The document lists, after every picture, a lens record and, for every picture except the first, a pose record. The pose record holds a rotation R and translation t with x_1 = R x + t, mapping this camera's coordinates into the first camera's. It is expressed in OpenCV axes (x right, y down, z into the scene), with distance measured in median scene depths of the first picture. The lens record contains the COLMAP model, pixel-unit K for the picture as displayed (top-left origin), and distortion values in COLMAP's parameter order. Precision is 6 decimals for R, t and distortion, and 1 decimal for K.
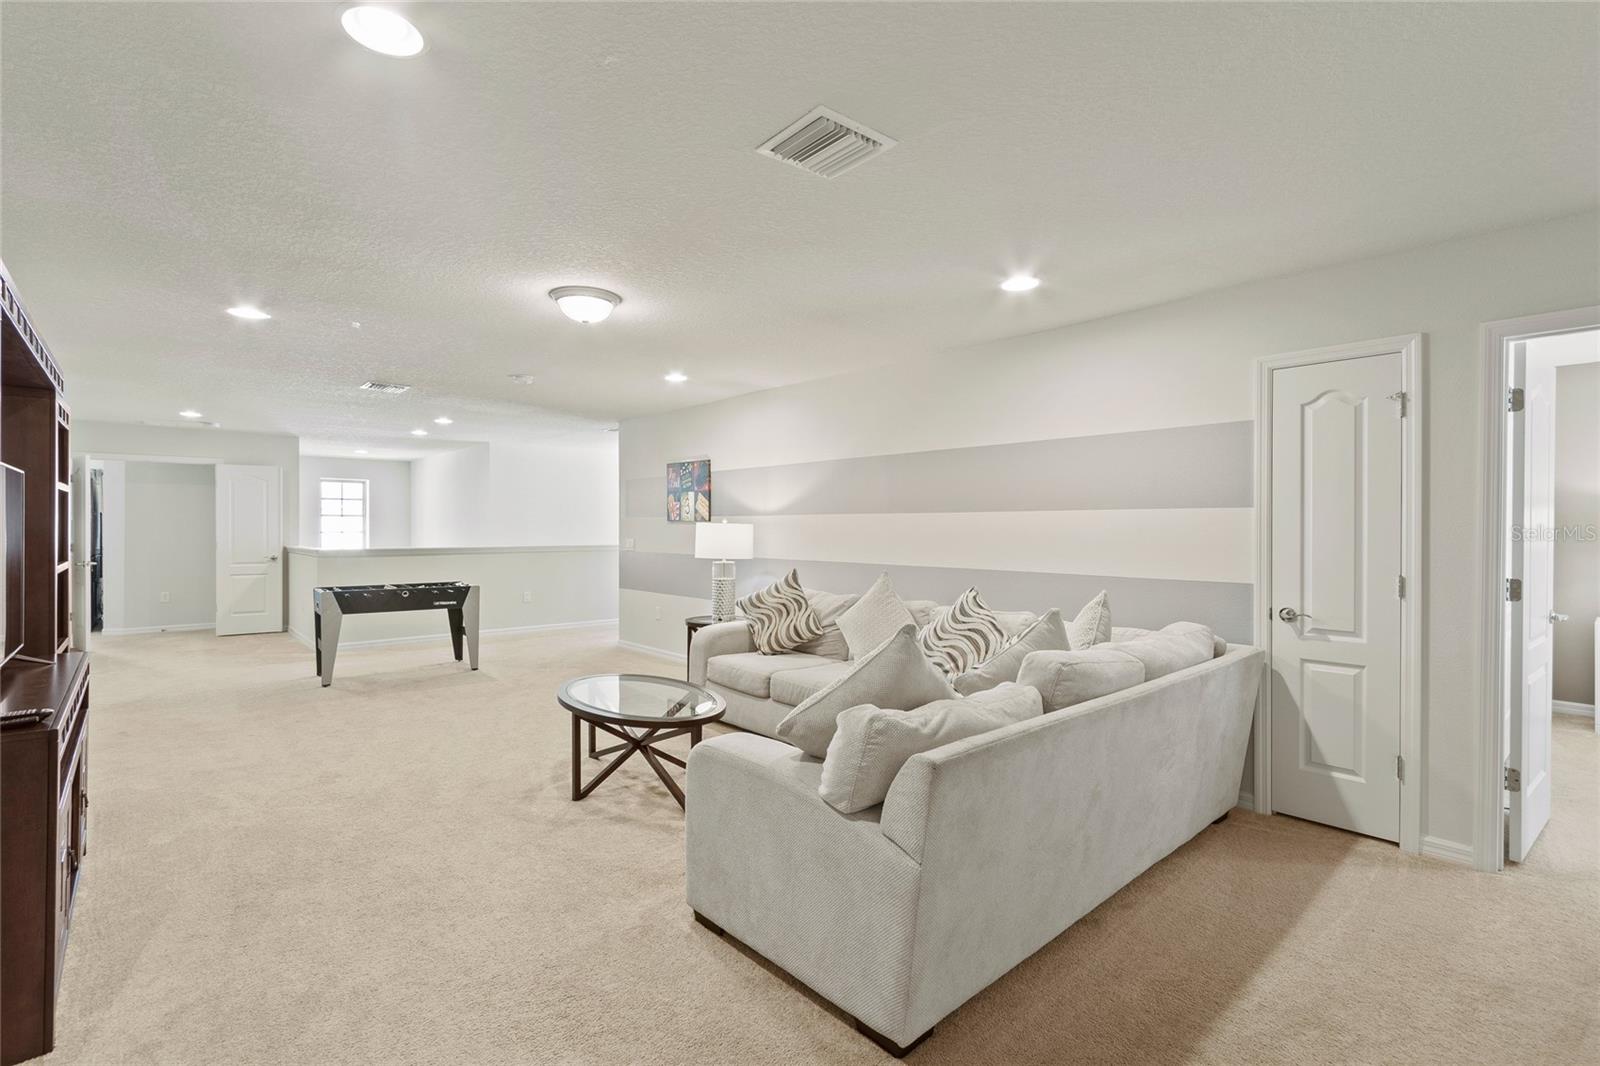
lens RADIAL K [[733.1, 0, 783.4], [0, 733.1, 531.2], [0, 0, 1]] dist [0.010681, 0.000122]
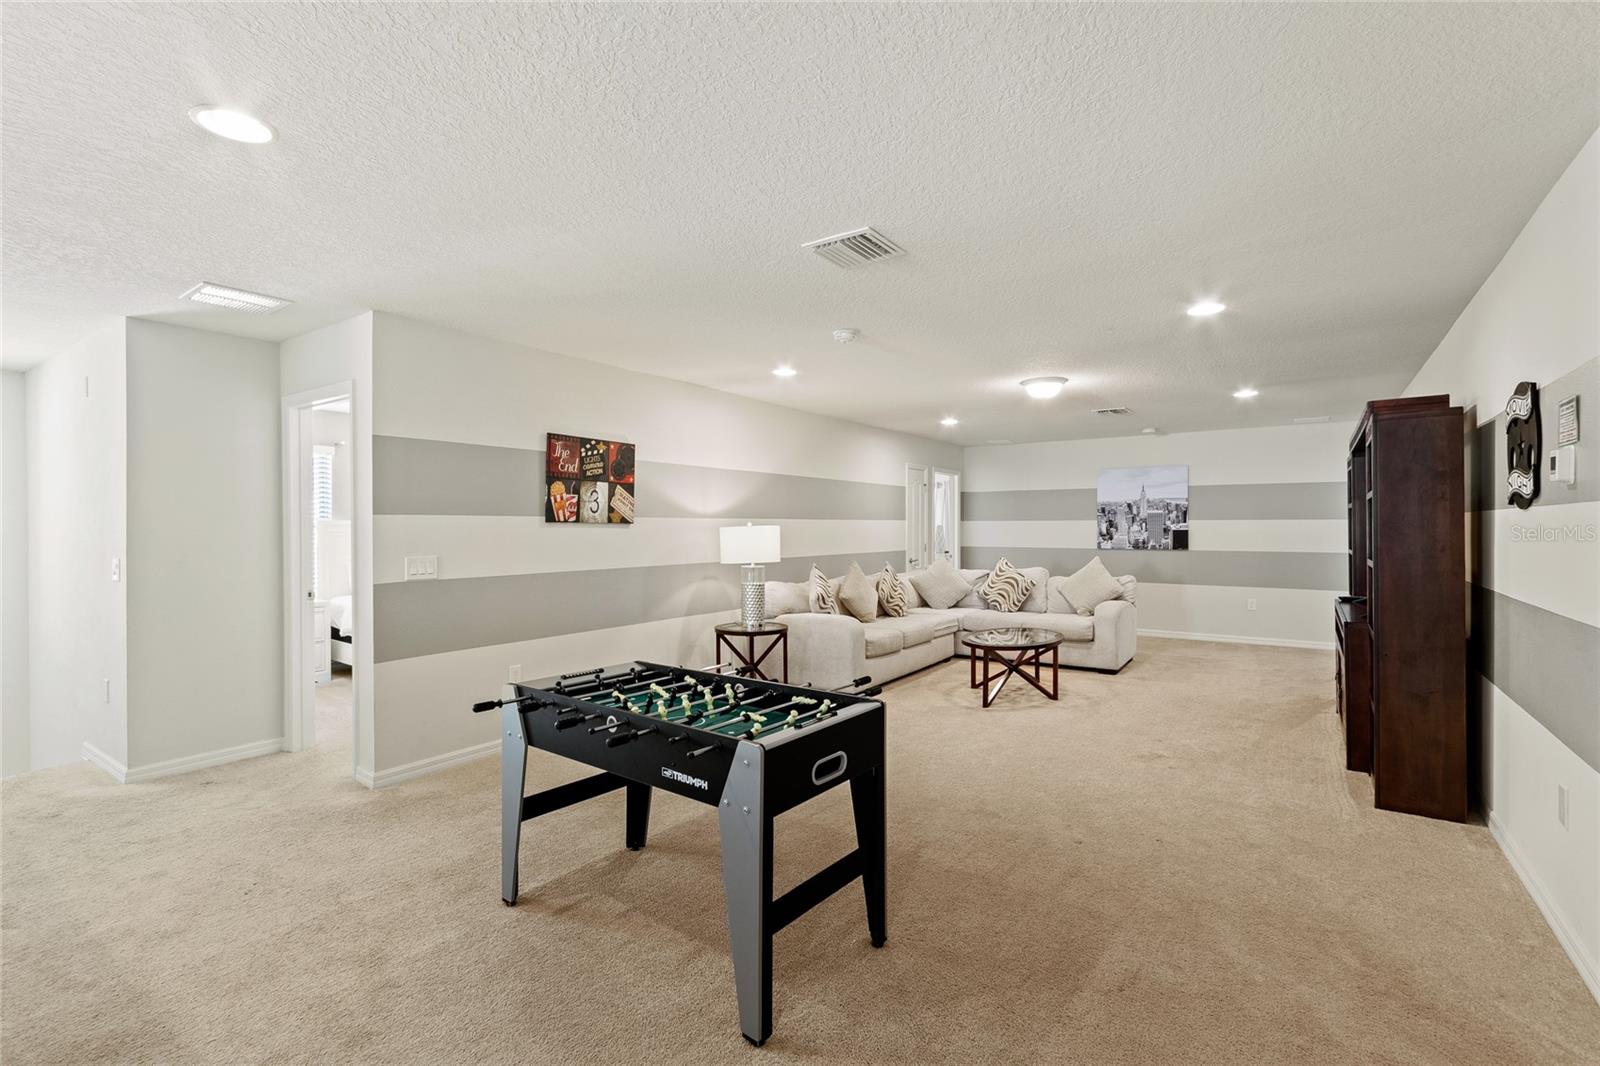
lens RADIAL K [[768.6, 0, 800.0], [0, 768.6, 533.0], [0, 0, 1]] dist [0.006545, -0.000108]
pose [[-0.131619, 0.015839, 0.991174, -0.922432], [0.016787, 0.999765, -0.013747, 0.010800], [-0.991158, 0.014829, -0.131854, 0.918458]]
